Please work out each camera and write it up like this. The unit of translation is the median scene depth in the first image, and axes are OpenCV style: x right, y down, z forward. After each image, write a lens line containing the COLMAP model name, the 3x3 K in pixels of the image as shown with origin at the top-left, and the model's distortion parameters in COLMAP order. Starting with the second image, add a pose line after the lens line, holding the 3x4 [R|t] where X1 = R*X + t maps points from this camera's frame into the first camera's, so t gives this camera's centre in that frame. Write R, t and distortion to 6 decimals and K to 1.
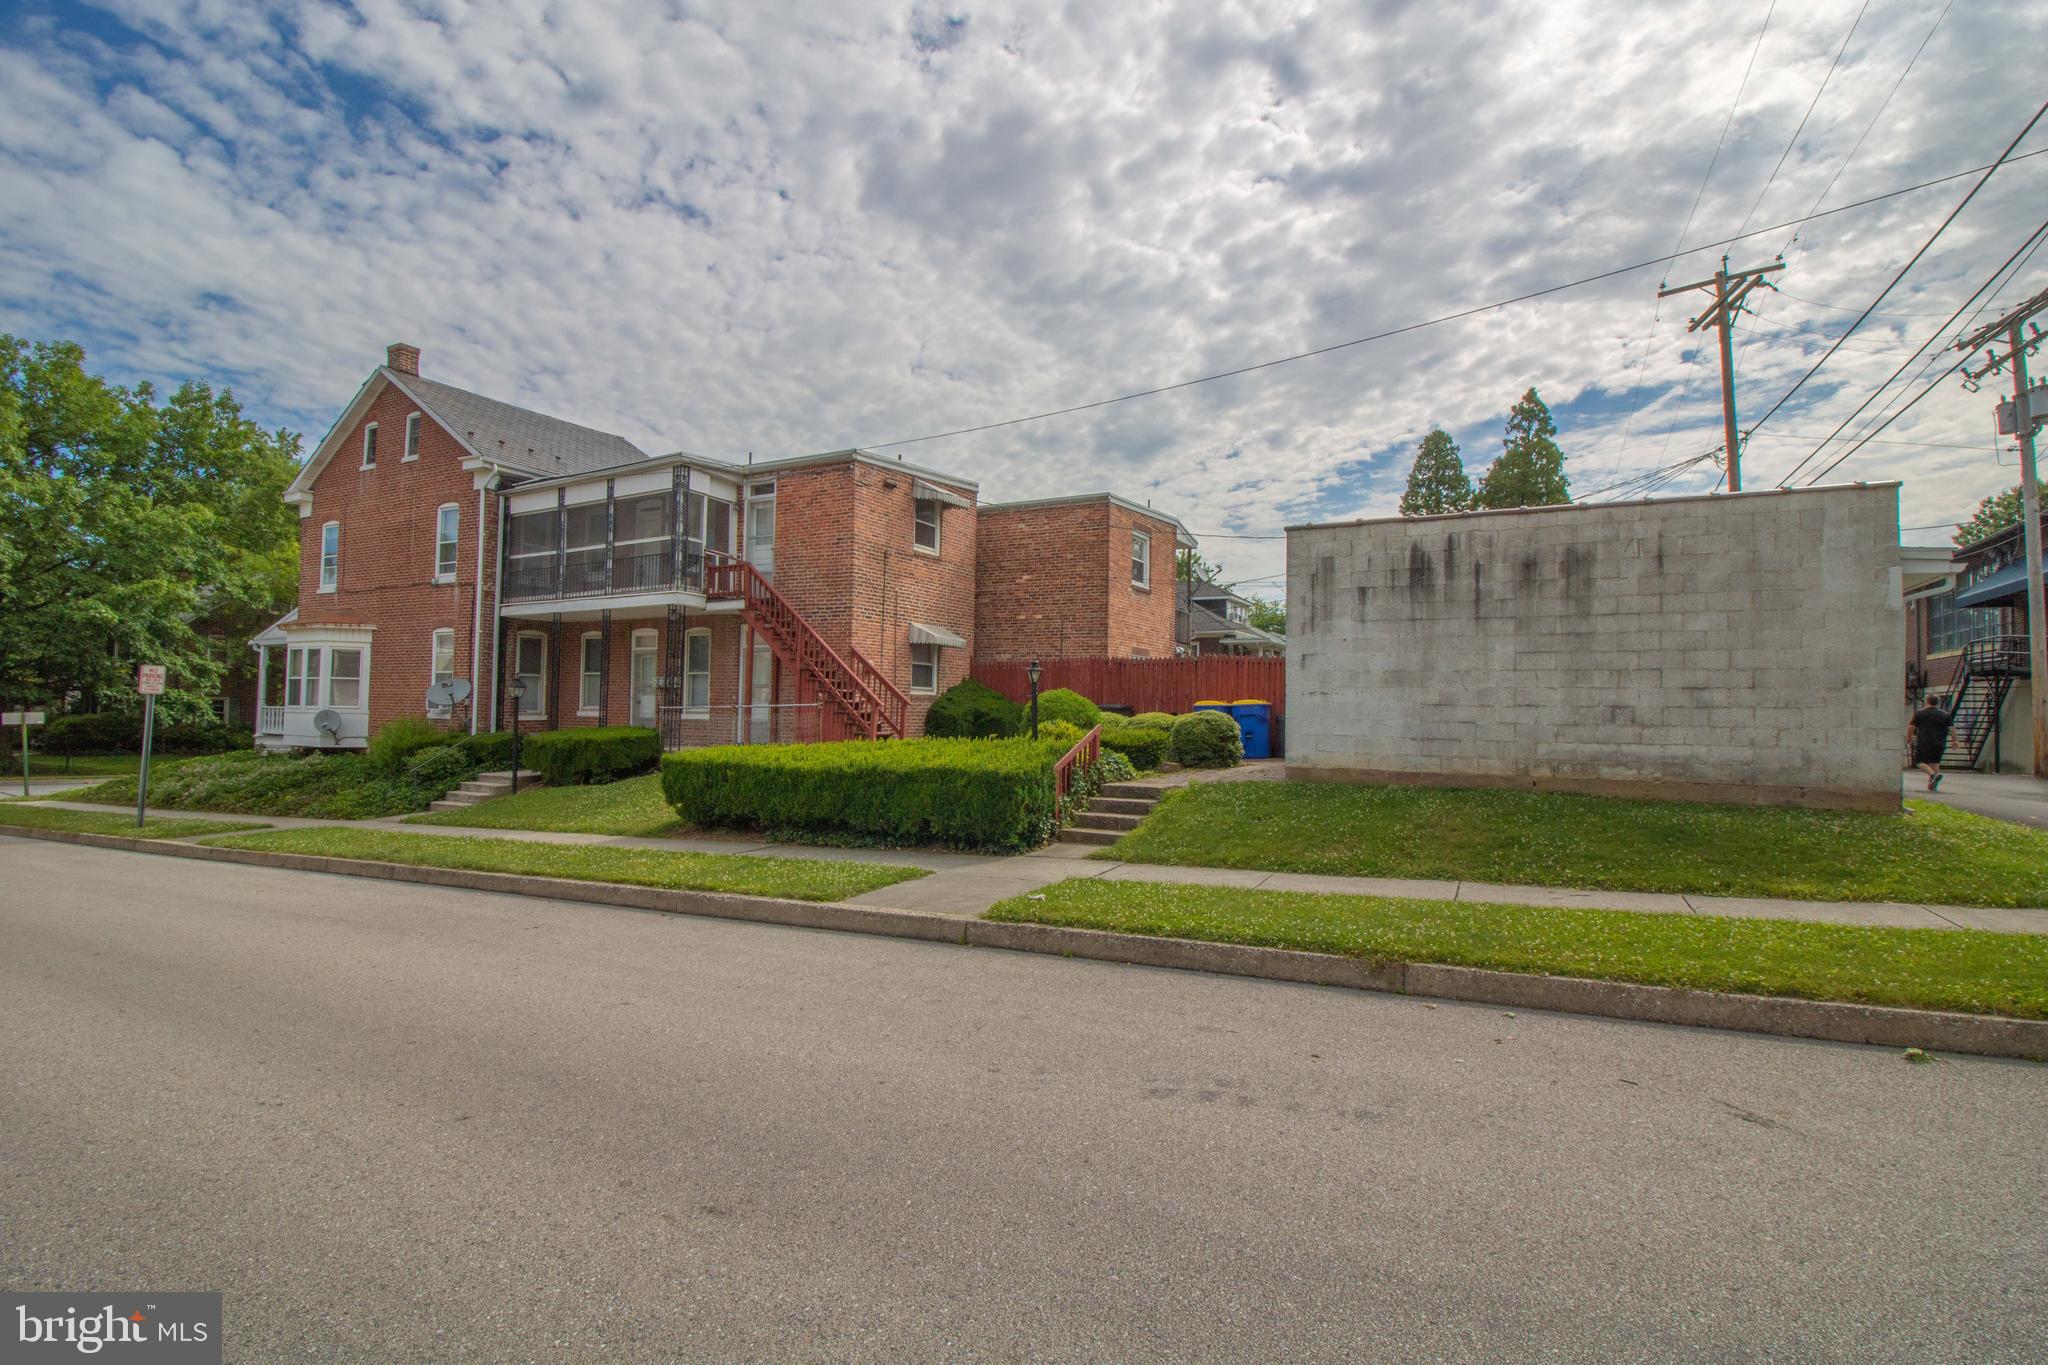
lens RADIAL K [[958.1, 0, 1044.2], [0, 958.1, 675.3], [0, 0, 1]] dist [-0.009526, -0.002630]
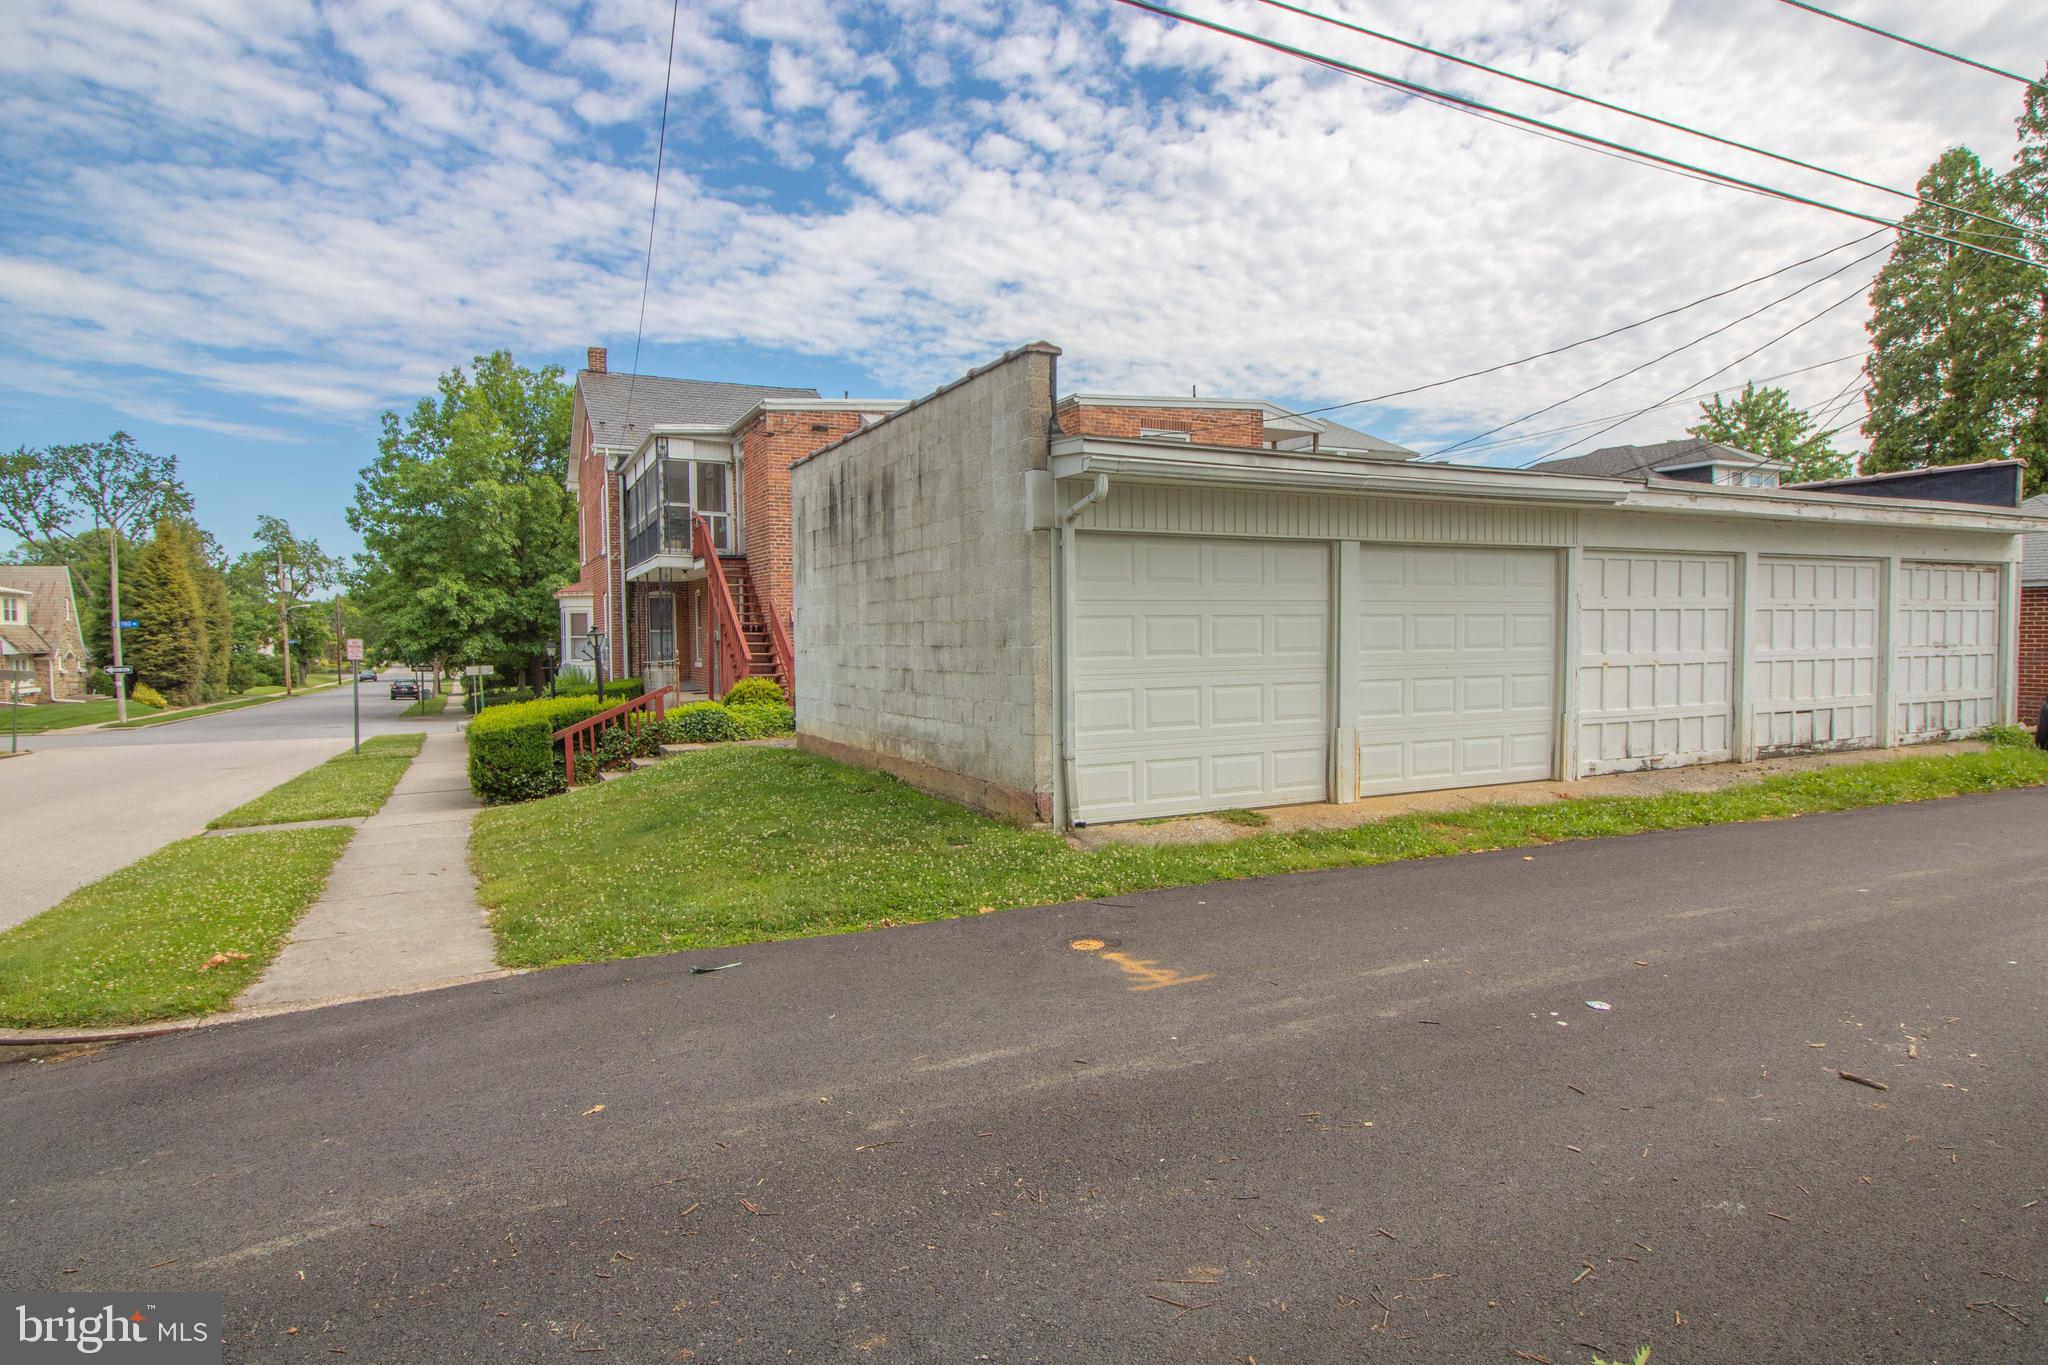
lens RADIAL K [[1160.7, 0, 1035.2], [0, 1160.7, 688.6], [0, 0, 1]] dist [0.001722, -0.007358]
pose [[0.817581, 0.001369, -0.575812, 0.637005], [0.047200, 0.996473, 0.069387, -0.006990], [0.573876, -0.083908, 0.814632, 0.138034]]
